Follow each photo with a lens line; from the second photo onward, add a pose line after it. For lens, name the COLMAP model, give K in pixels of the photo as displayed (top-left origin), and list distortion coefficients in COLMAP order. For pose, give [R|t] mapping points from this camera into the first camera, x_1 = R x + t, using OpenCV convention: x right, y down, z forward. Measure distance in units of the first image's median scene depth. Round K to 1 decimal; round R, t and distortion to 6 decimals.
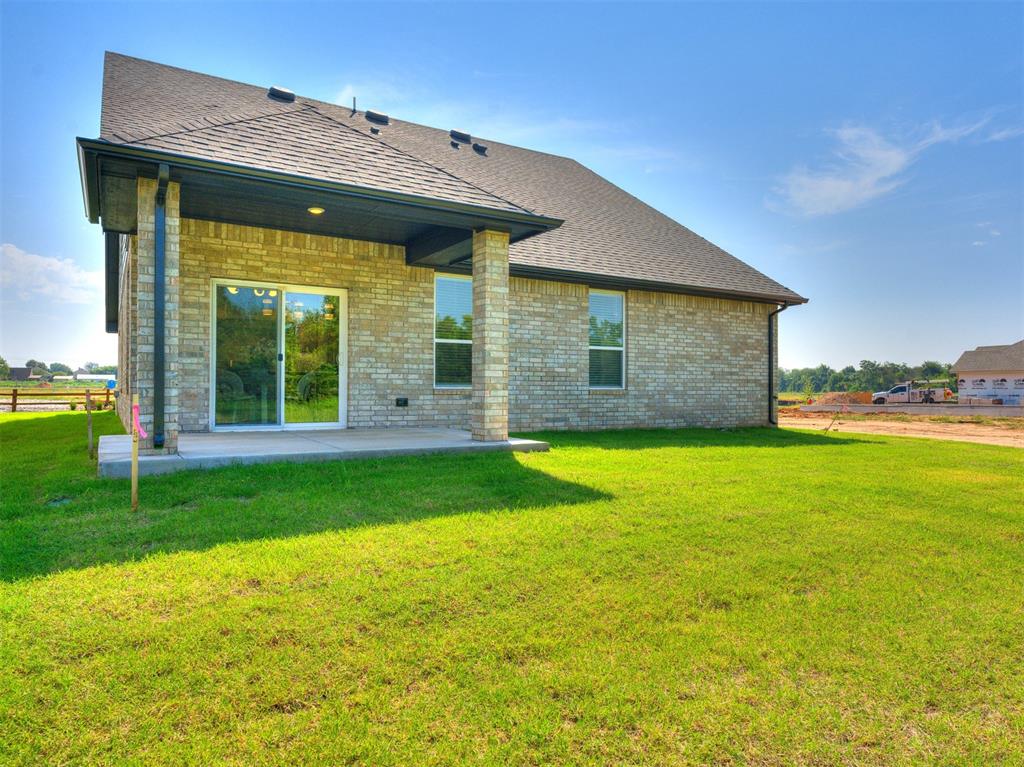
lens RADIAL K [[663.3, 0, 511.3], [0, 663.3, 386.5], [0, 0, 1]] dist [-0.004707, -0.000916]
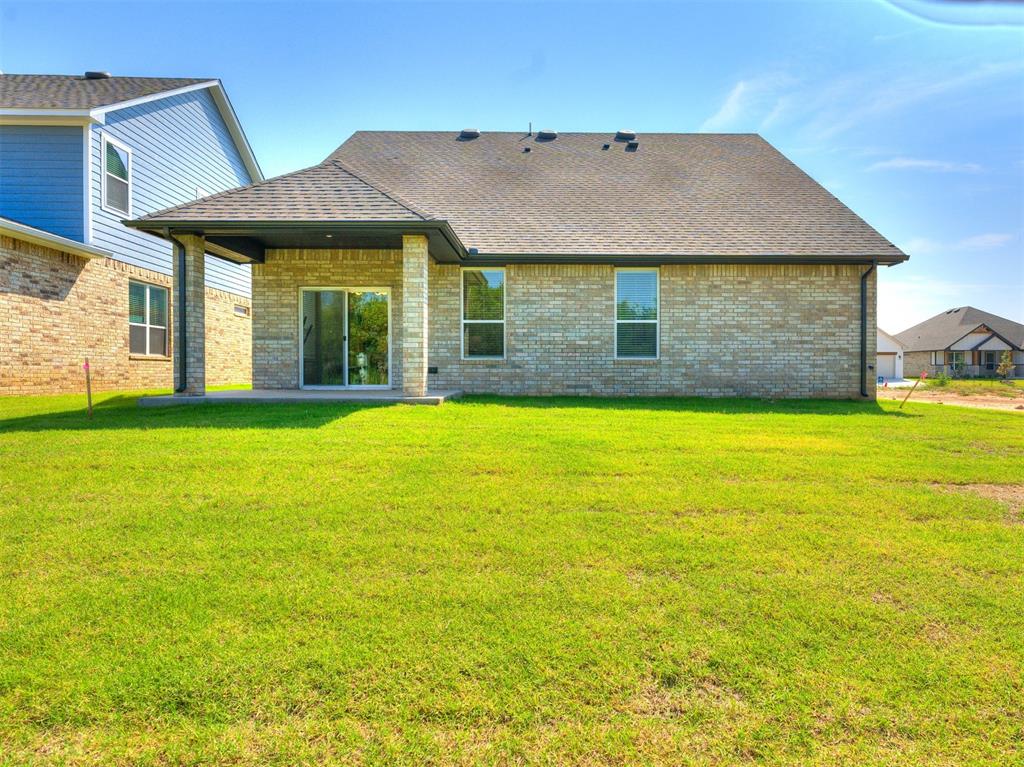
lens RADIAL K [[607.5, 0, 513.0], [0, 607.5, 379.6], [0, 0, 1]] dist [-0.019277, 0.000106]
pose [[0.860288, 0.002854, -0.509800, 0.483725], [0.006917, 0.999827, 0.017268, 0.018928], [0.509762, -0.018382, 0.860119, 0.046656]]
